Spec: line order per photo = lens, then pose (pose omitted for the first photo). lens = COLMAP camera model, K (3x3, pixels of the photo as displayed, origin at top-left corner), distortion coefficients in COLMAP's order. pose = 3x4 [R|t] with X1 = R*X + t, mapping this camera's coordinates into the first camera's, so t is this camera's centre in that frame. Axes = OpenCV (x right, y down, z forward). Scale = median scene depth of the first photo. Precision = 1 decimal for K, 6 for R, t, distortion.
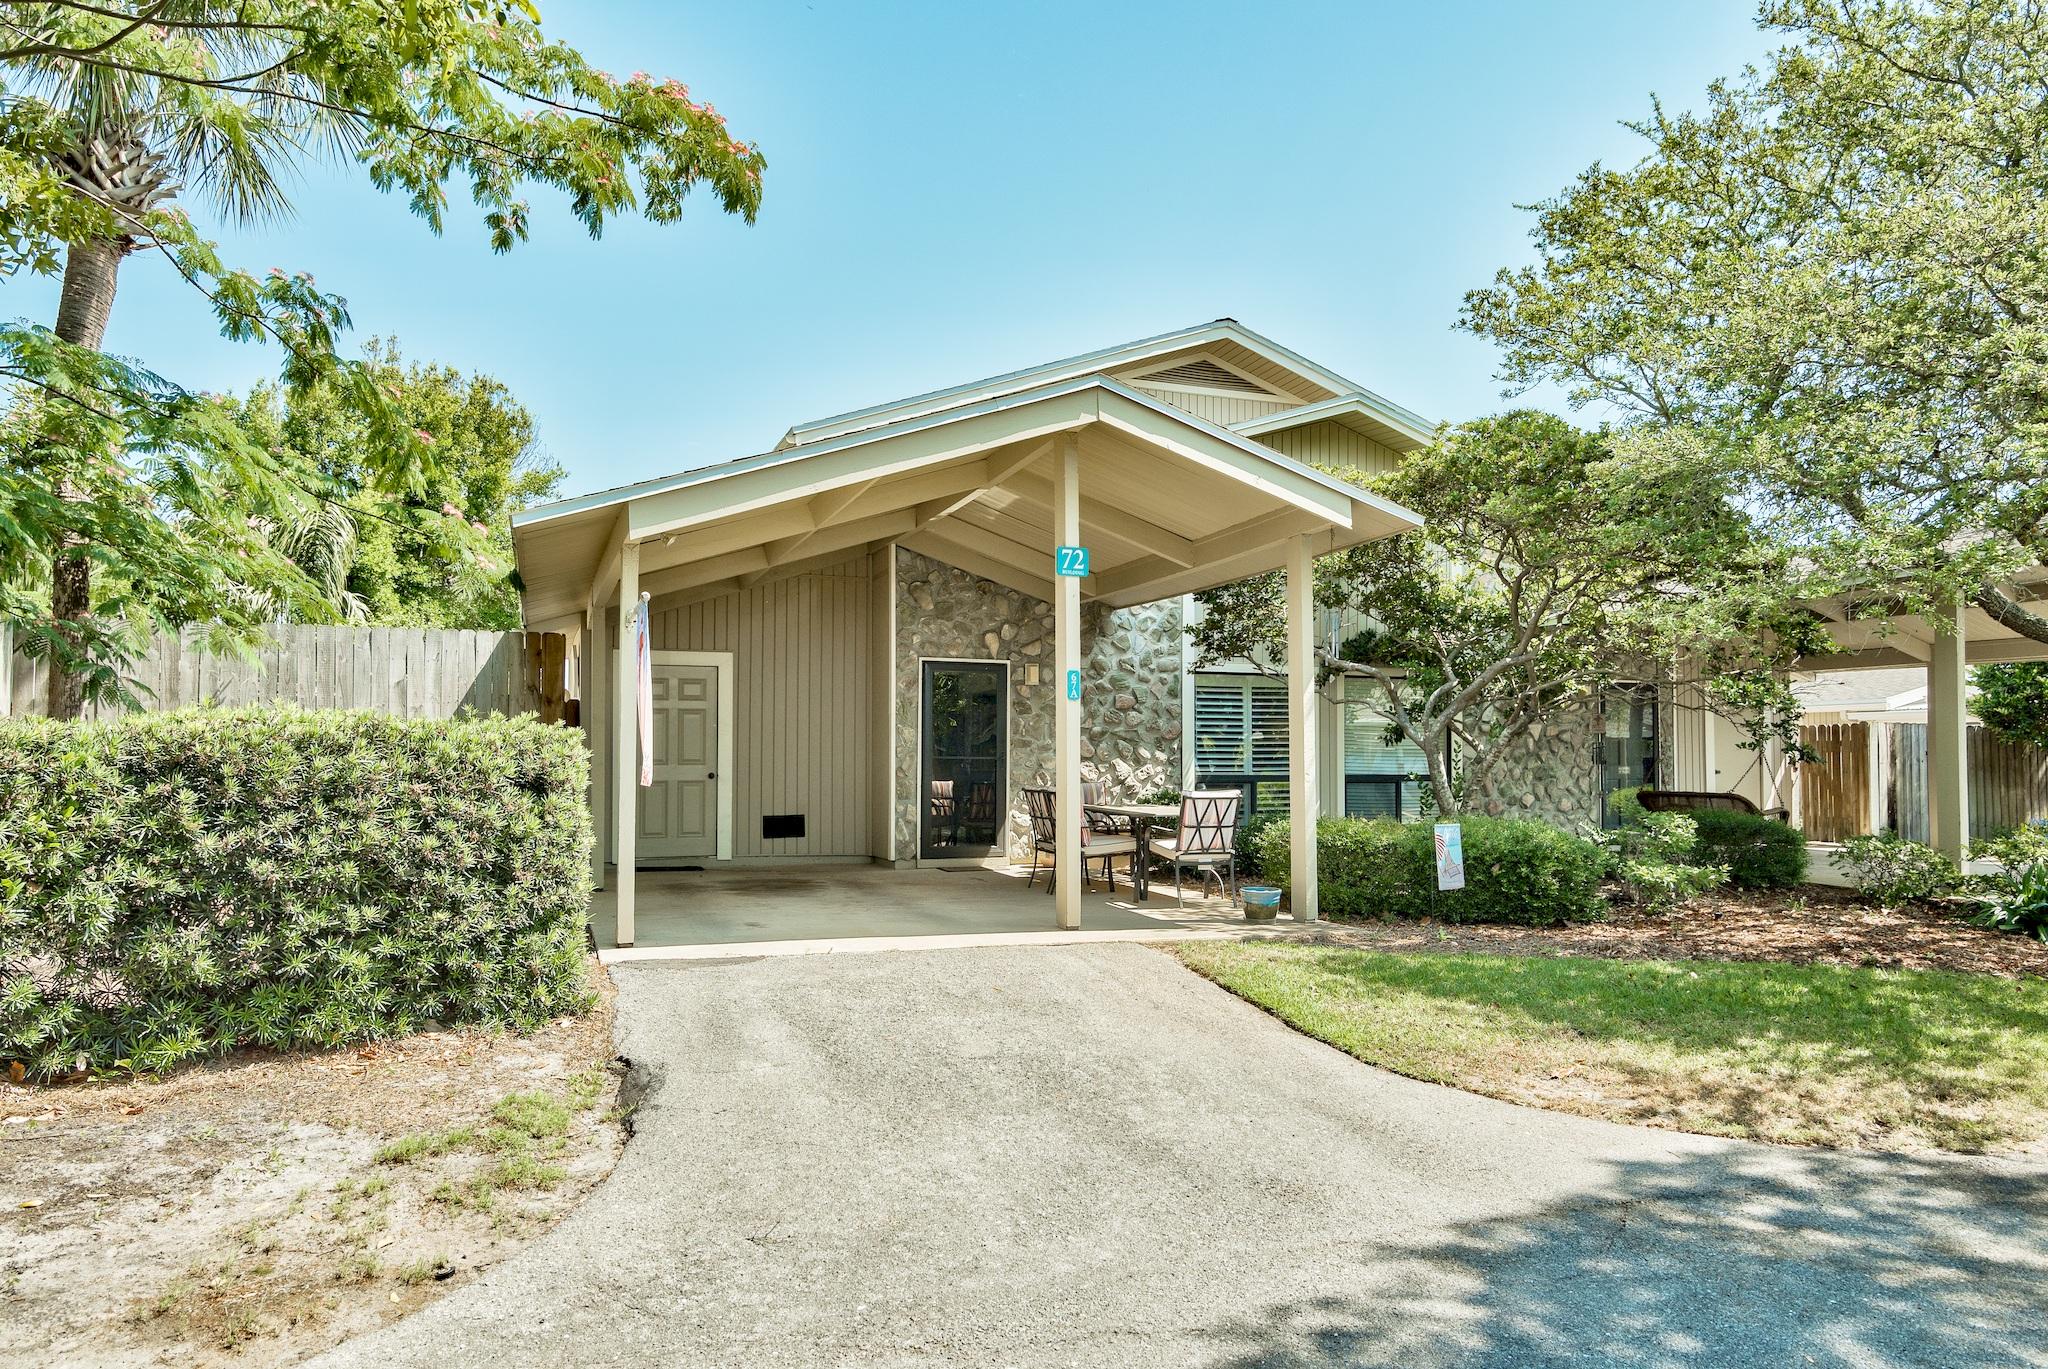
lens RADIAL K [[1362.4, 0, 1070.1], [0, 1362.4, 640.4], [0, 0, 1]] dist [0.000658, 0.008171]
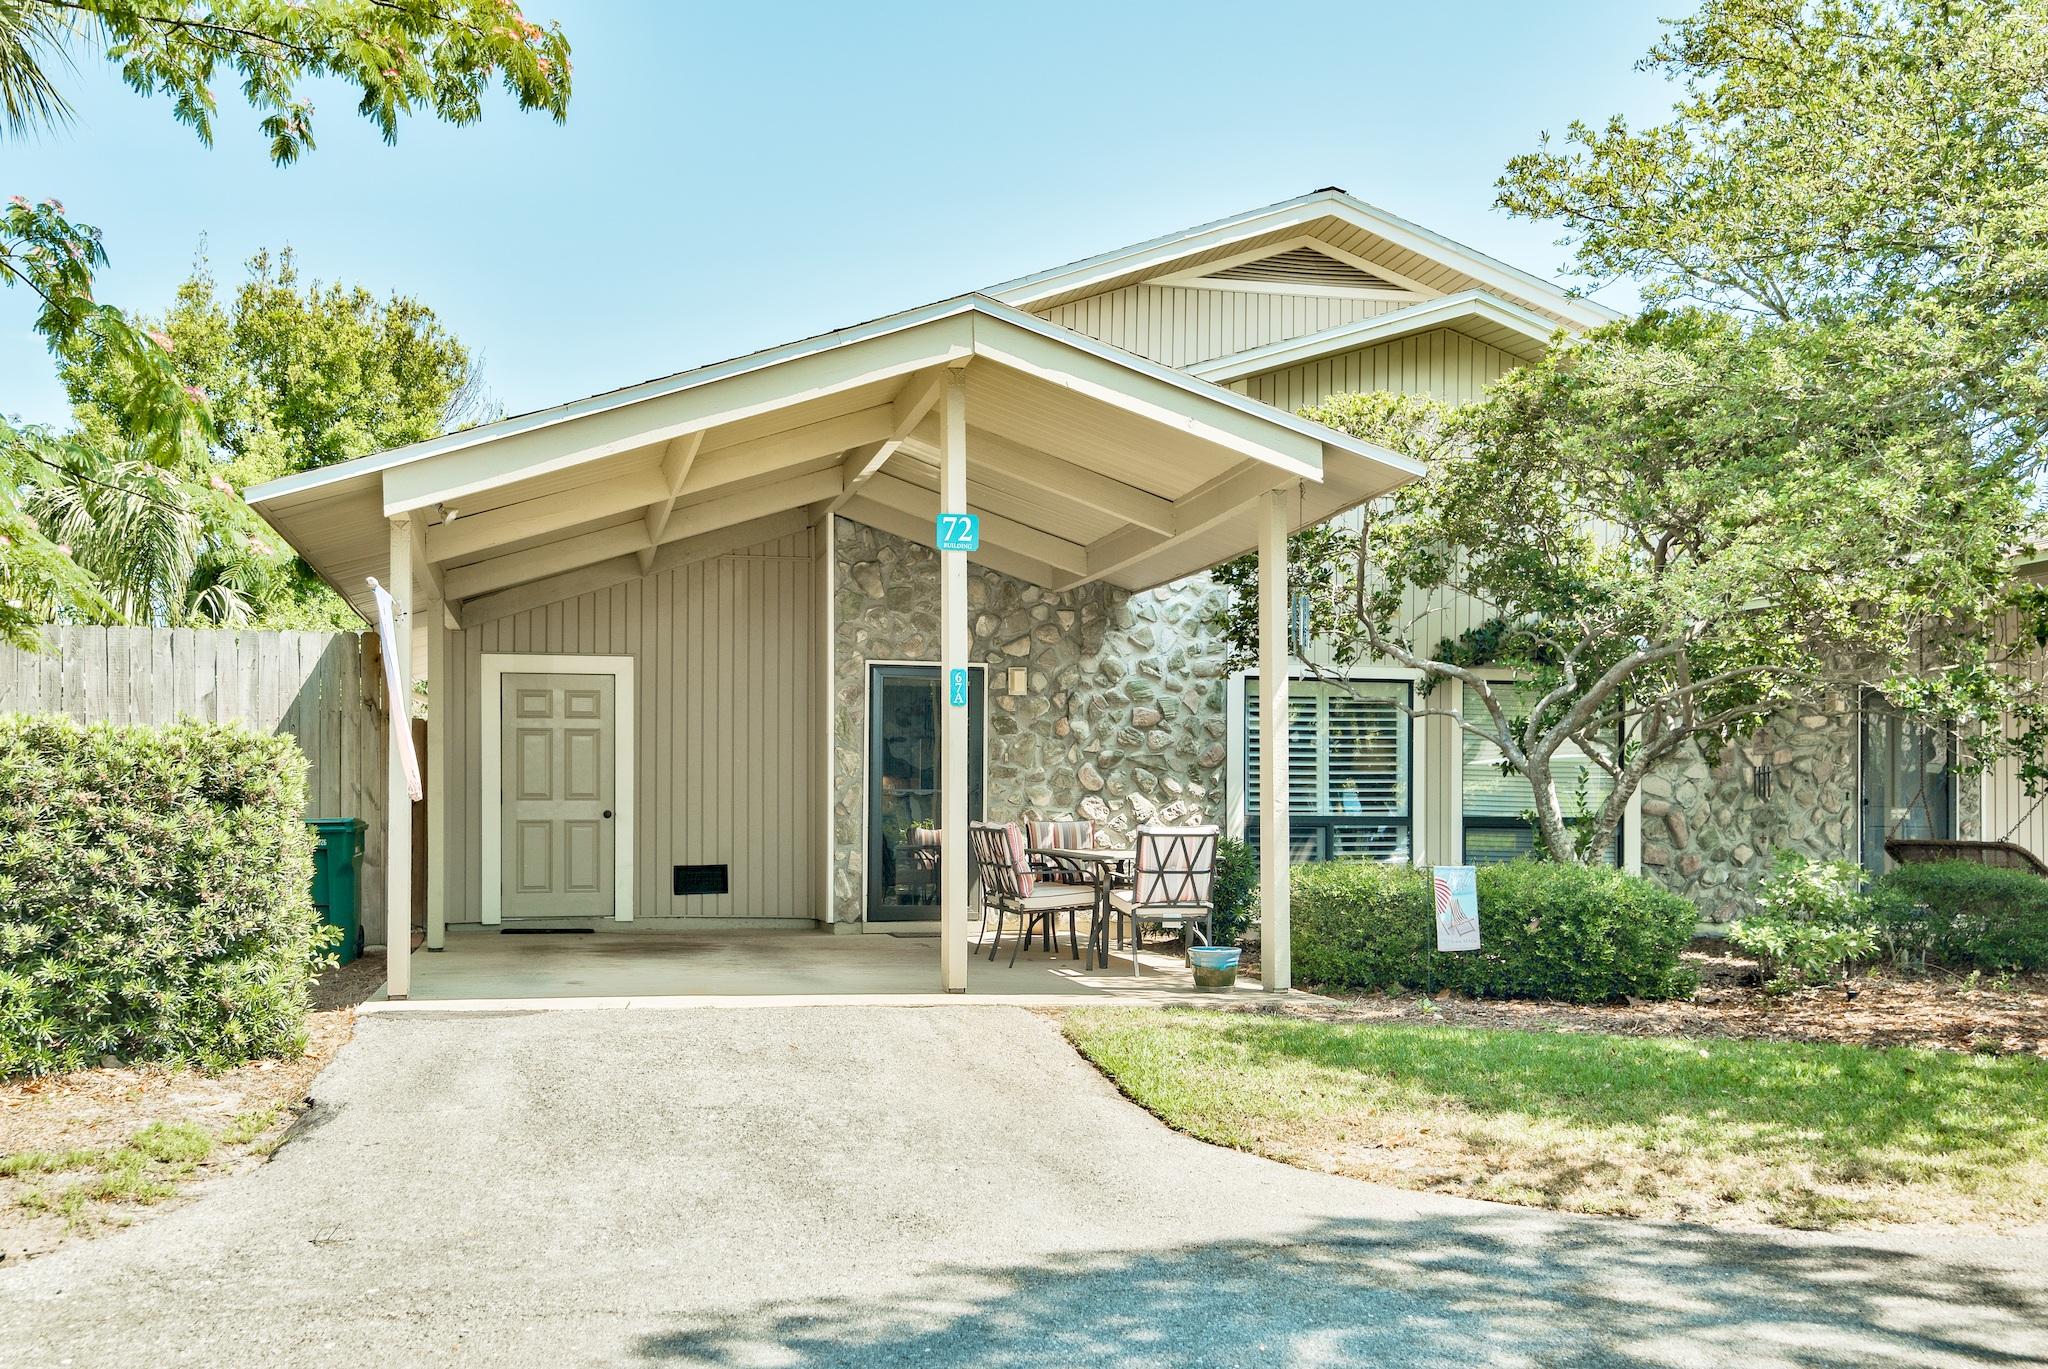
lens RADIAL K [[1973.2, 0, 1018.4], [0, 1973.2, 688.1], [0, 0, 1]] dist [0.057269, 0.000000]
pose [[0.990077, -0.008615, -0.140265, 0.190746], [0.011529, 0.999734, 0.019980, 0.010043], [0.140055, -0.021399, 0.989912, -0.132633]]
